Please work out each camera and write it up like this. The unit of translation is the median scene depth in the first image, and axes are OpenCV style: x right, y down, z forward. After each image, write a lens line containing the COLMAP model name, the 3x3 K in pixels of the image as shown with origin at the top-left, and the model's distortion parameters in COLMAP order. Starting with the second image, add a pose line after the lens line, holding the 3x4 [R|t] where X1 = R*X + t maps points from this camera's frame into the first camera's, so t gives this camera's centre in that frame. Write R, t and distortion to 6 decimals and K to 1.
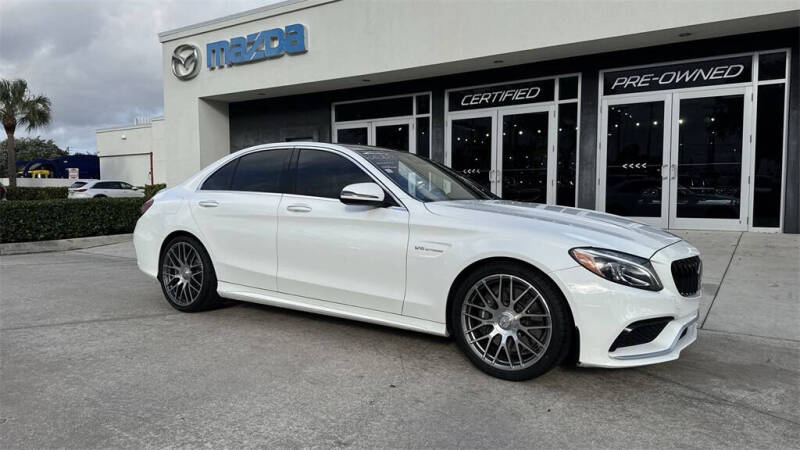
lens RADIAL K [[559.2, 0, 395.2], [0, 559.2, 227.4], [0, 0, 1]] dist [0.070101, -0.095170]
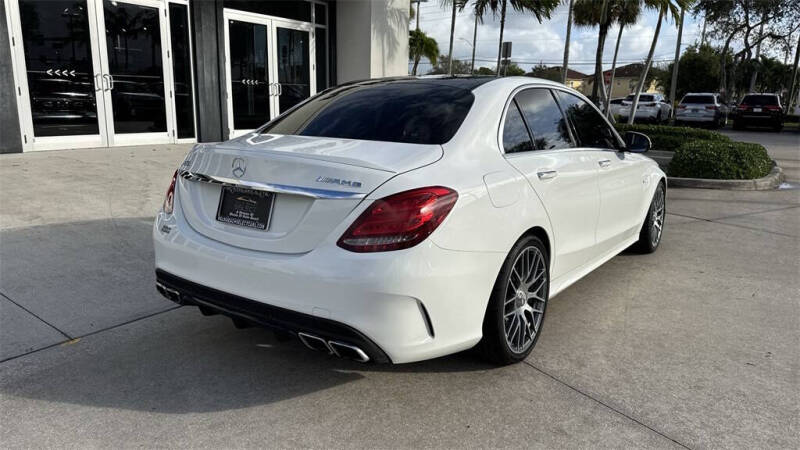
lens RADIAL K [[559.2, 0, 398.0], [0, 559.2, 230.4], [0, 0, 1]] dist [0.070101, -0.095170]
pose [[0.026751, -0.227153, 0.973492, -0.930613], [0.033722, 0.973491, 0.226226, -0.124284], [-0.999073, 0.026777, 0.033702, 1.107887]]
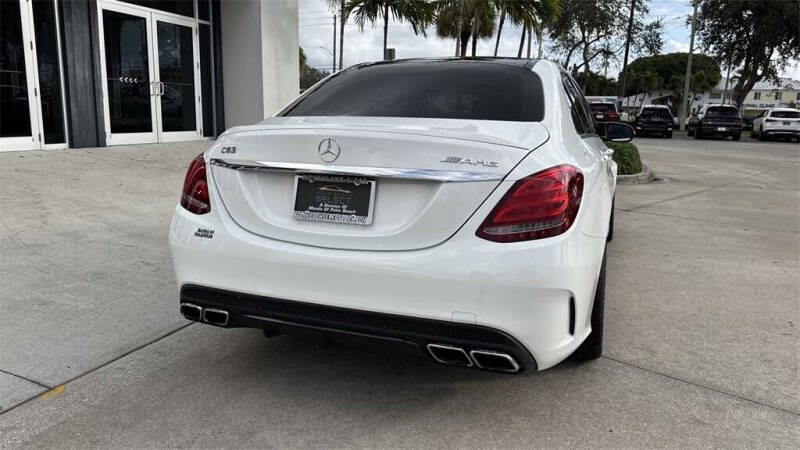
lens RADIAL K [[559.2, 0, 403.7], [0, 559.2, 220.7], [0, 0, 1]] dist [0.070101, -0.095170]
pose [[-0.229165, -0.191294, 0.954406, -0.846826], [0.028884, 0.978731, 0.203105, -0.101233], [-0.972959, 0.074112, -0.218765, 1.302185]]
